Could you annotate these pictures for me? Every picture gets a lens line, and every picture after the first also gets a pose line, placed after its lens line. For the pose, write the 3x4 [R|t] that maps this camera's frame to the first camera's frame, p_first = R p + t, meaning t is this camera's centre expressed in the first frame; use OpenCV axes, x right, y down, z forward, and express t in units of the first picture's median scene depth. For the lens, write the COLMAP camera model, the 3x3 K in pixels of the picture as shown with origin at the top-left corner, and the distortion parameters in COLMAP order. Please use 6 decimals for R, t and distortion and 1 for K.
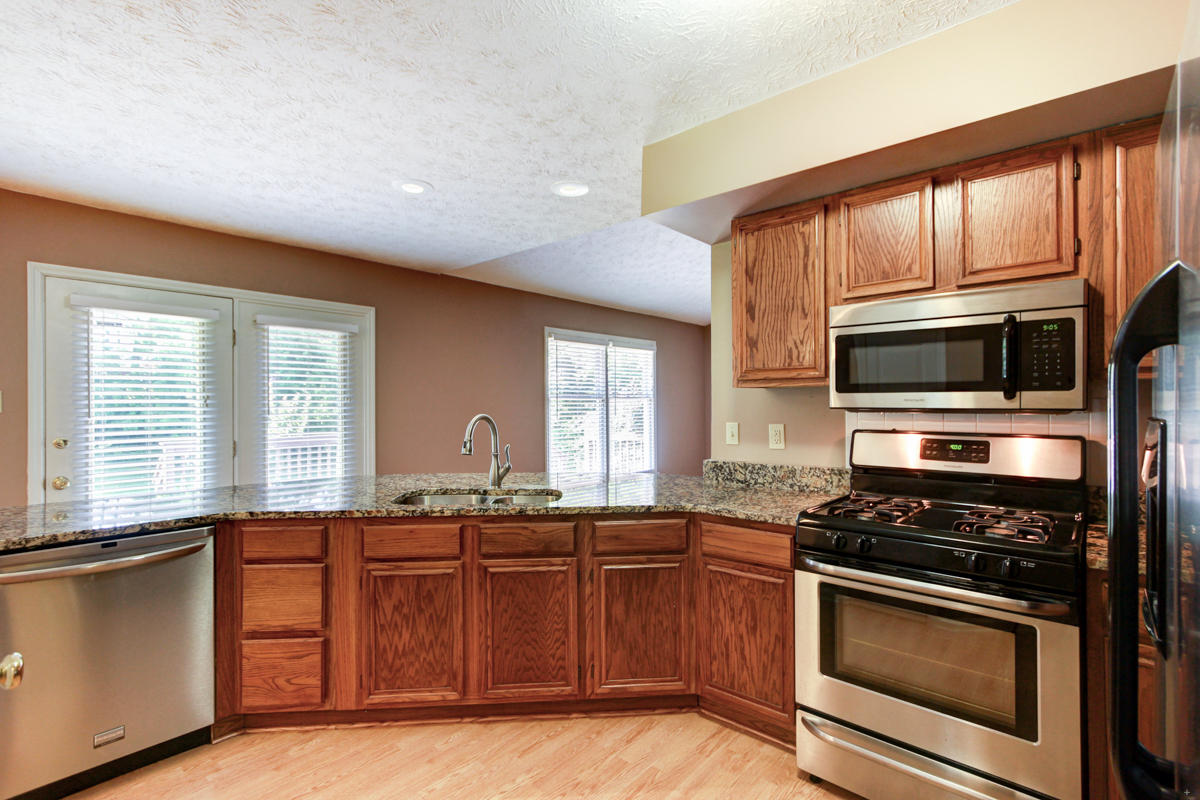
lens RADIAL K [[553.6, 0, 598.5], [0, 553.6, 400.1], [0, 0, 1]] dist [0.007395, 0.000118]
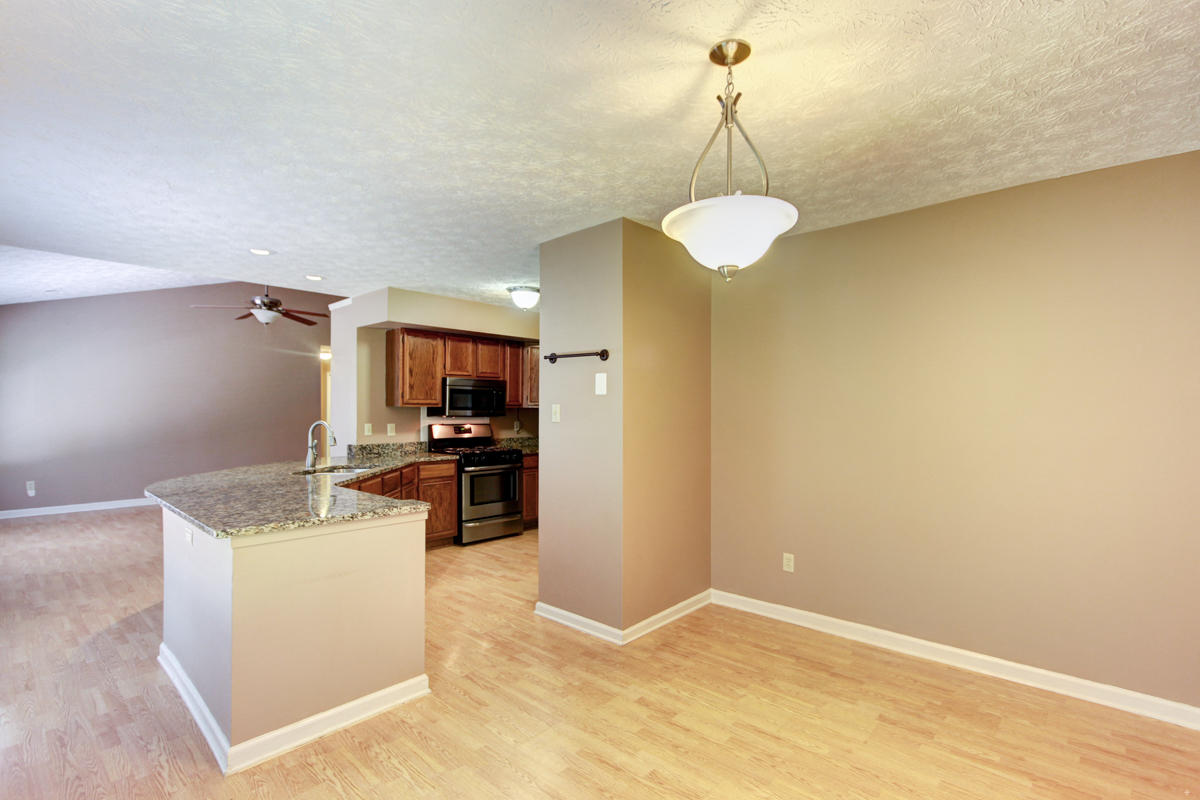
lens RADIAL K [[553.6, 0, 599.3], [0, 553.6, 420.5], [0, 0, 1]] dist [0.007395, 0.000118]
pose [[0.038505, -0.002463, 0.999255, -1.915811], [-0.012573, 0.999917, 0.002949, 0.017999], [-0.999179, -0.012677, 0.038470, 0.170932]]
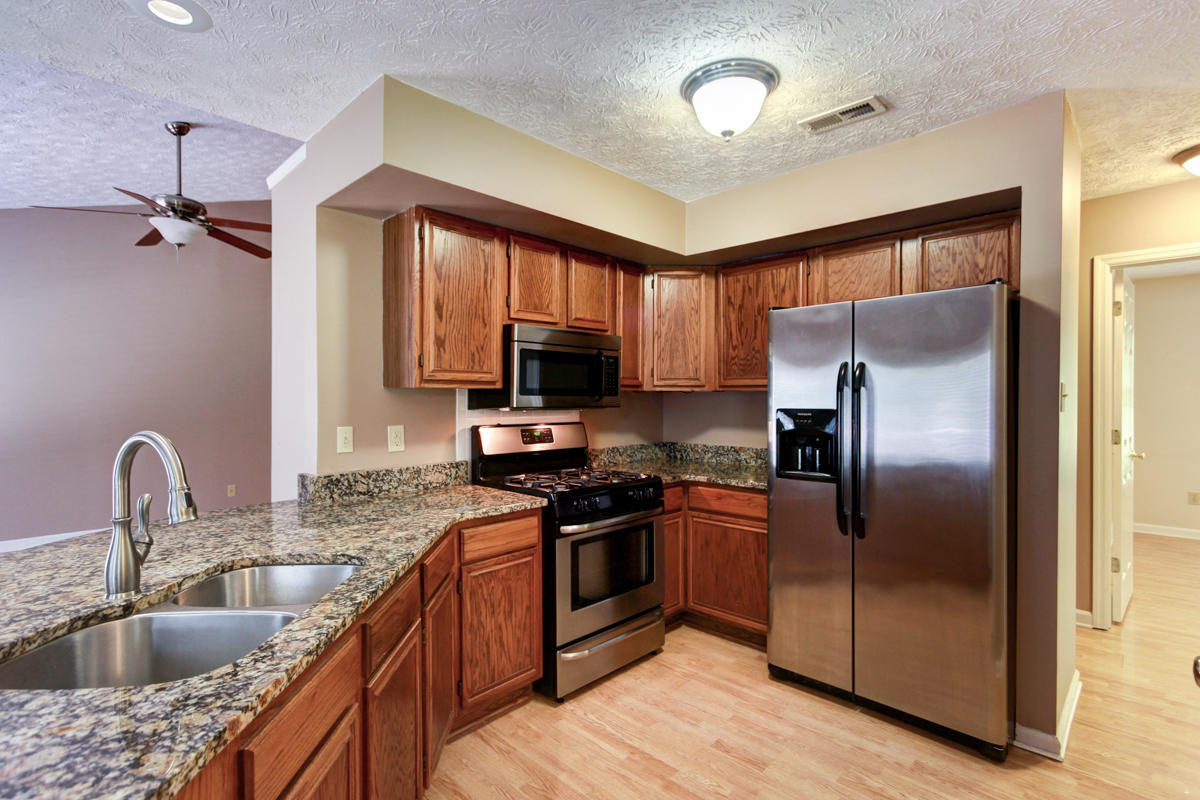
lens RADIAL K [[553.6, 0, 595.3], [0, 553.6, 400.6], [0, 0, 1]] dist [0.007395, 0.000118]
pose [[0.065147, 0.001535, 0.997874, -0.689855], [-0.004335, 0.999990, -0.001255, 0.000080], [-0.997866, -0.004244, 0.065153, 0.669274]]
